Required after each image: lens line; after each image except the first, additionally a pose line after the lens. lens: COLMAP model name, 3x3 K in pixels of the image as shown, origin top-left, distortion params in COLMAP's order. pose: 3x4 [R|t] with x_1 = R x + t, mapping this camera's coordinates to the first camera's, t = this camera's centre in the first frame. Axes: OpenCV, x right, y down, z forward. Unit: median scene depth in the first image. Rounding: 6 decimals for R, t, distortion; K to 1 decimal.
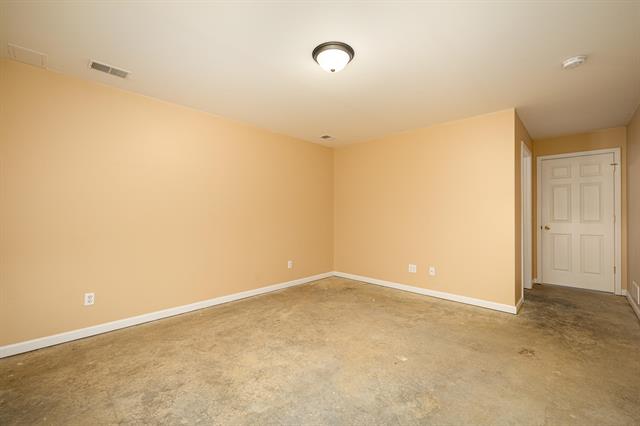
lens RADIAL K [[268.4, 0, 324.6], [0, 268.4, 208.6], [0, 0, 1]] dist [0.000495, -0.000083]
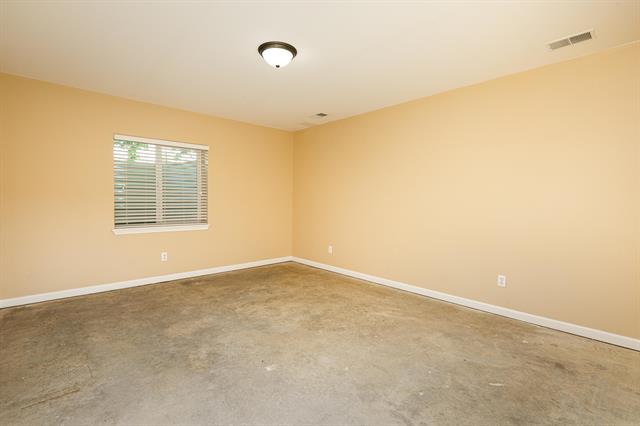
lens RADIAL K [[304.3, 0, 320.0], [0, 304.3, 213.0], [0, 0, 1]] dist [-0.000710, 0.000132]
pose [[-0.079544, 0.041288, -0.995976, 1.046276], [0.015172, 0.999076, 0.040205, 0.017470], [0.996716, -0.011913, -0.080097, 1.052530]]
